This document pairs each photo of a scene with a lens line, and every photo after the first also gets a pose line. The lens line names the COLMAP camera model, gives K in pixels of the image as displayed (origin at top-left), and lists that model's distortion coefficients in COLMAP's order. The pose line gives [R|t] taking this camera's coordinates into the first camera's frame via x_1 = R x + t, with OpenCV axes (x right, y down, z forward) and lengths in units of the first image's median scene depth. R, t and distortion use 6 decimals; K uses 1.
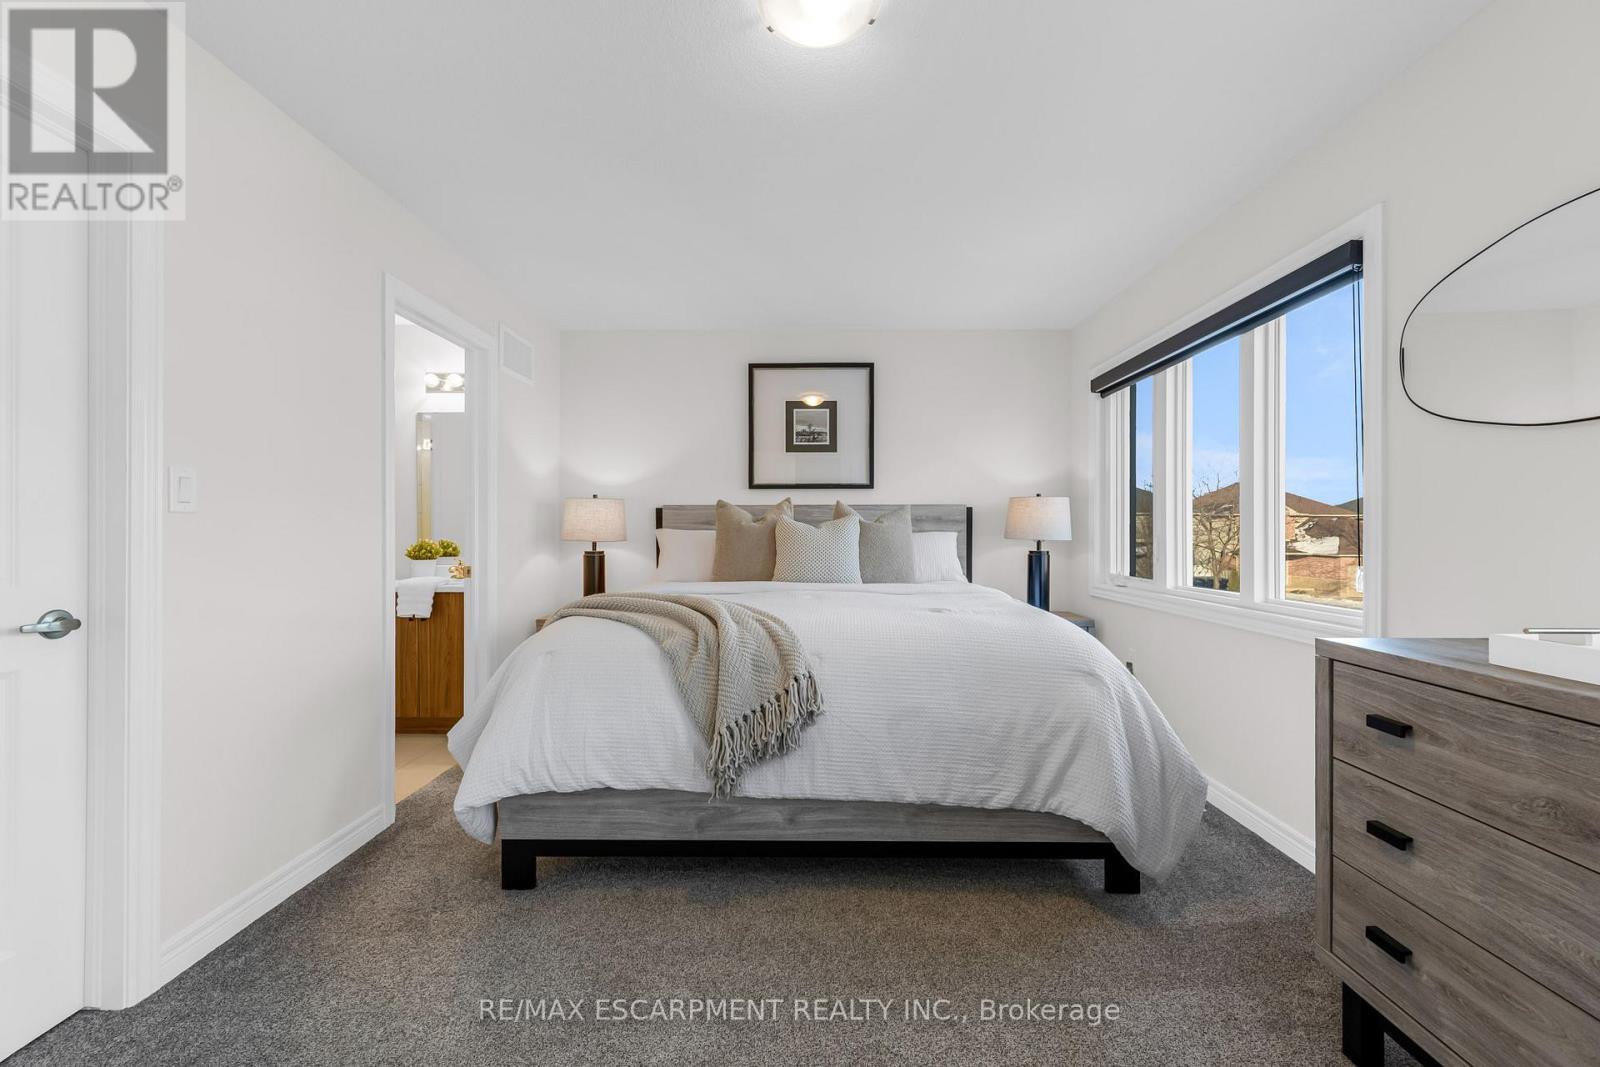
lens RADIAL K [[633.8, 0, 805.2], [0, 633.8, 526.9], [0, 0, 1]] dist [0.000133, -0.000141]
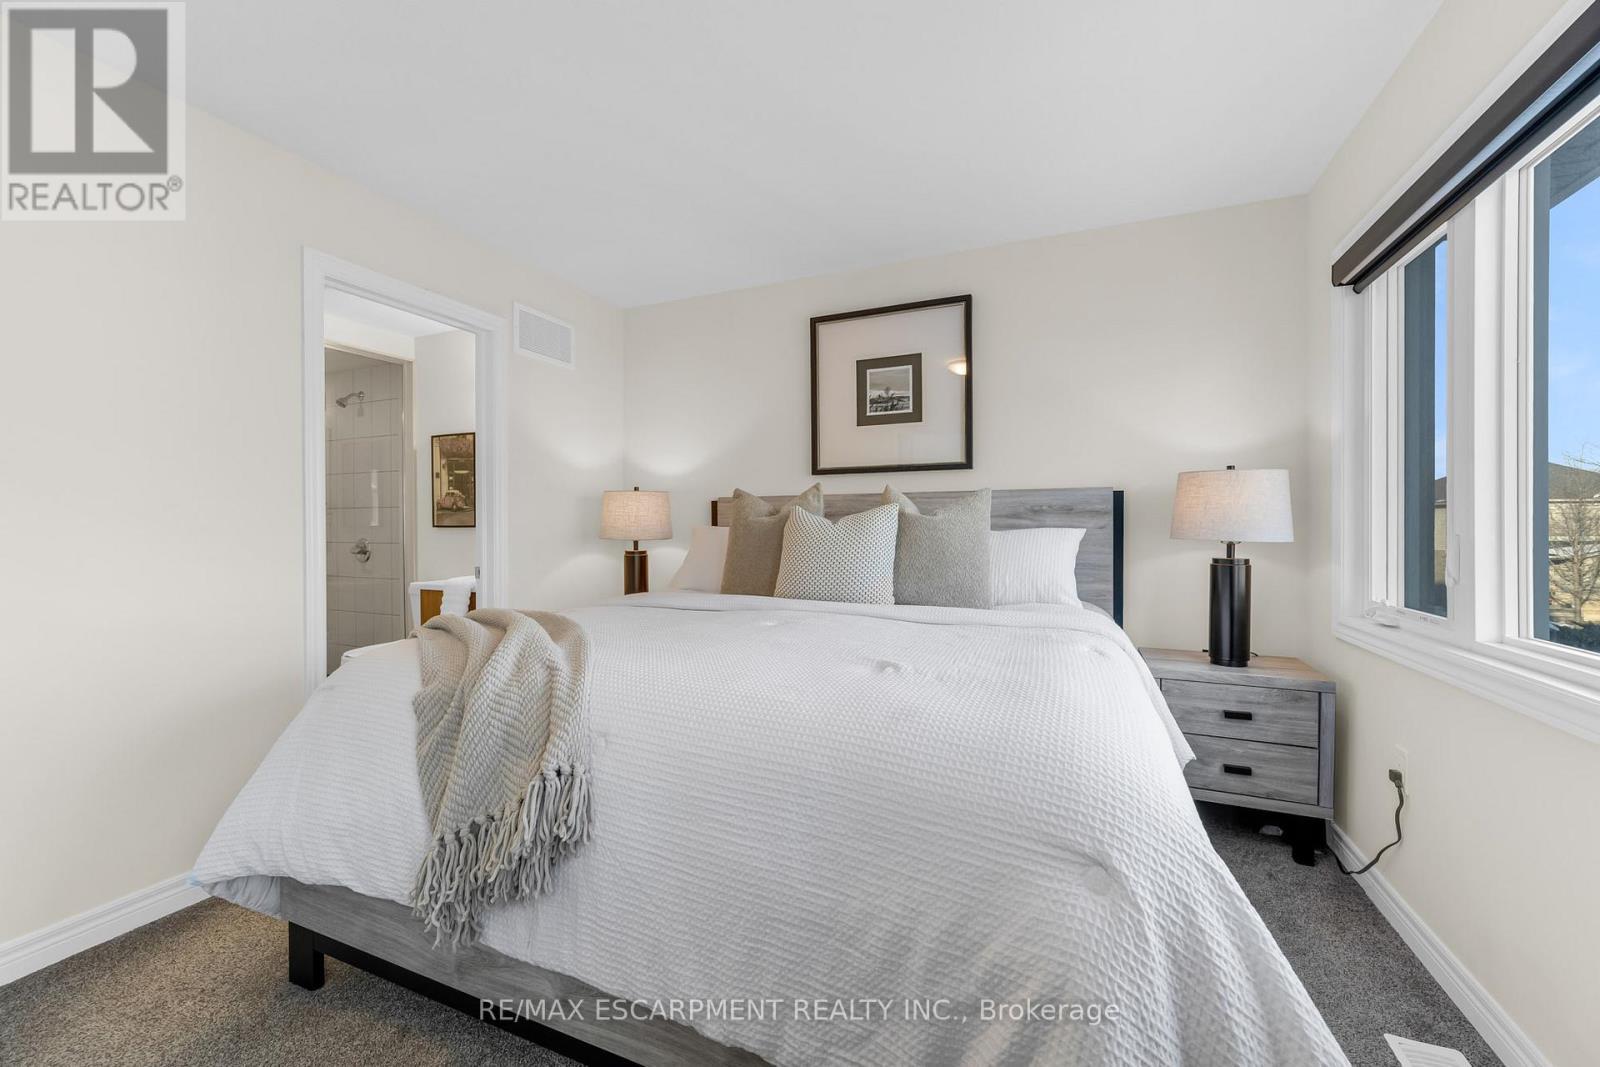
lens RADIAL K [[633.8, 0, 805.2], [0, 633.8, 526.9], [0, 0, 1]] dist [0.000133, -0.000141]
pose [[0.923689, -0.002989, -0.383133, 0.223400], [0.005289, 0.999974, 0.004950, 0.001623], [0.383108, -0.006598, 0.923680, 0.275012]]
